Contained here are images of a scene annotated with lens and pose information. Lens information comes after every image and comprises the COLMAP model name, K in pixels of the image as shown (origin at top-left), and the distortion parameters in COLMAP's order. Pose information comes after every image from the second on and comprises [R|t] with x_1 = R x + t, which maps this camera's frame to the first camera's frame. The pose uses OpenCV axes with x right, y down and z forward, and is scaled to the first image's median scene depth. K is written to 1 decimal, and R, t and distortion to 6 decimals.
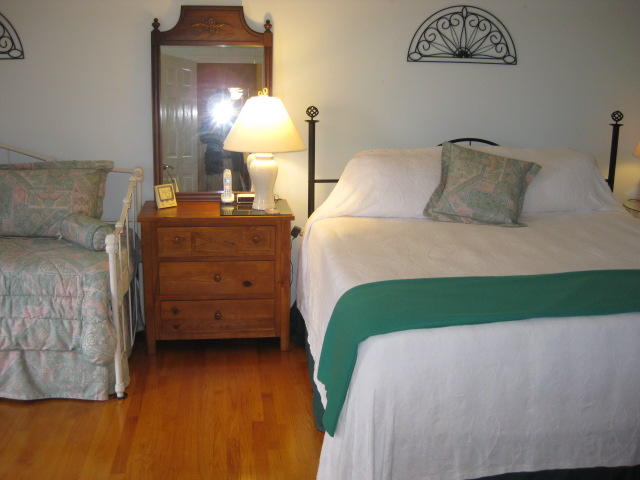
lens RADIAL K [[703.3, 0, 320.0], [0, 703.3, 240.0], [0, 0, 1]] dist [-0.167513, 0.106682]
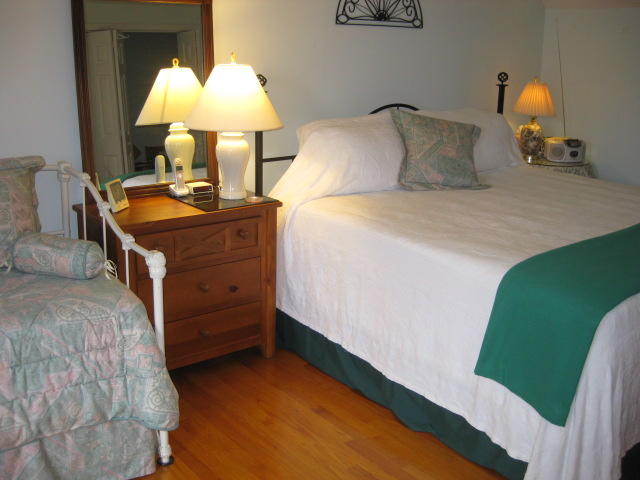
lens RADIAL K [[703.3, 0, 320.0], [0, 703.3, 240.0], [0, 0, 1]] dist [-0.167513, 0.106682]
pose [[0.856387, -0.137121, 0.497795, -0.429797], [0.114686, 0.990525, 0.075545, -0.047392], [-0.503437, -0.007606, 0.863998, 0.226729]]
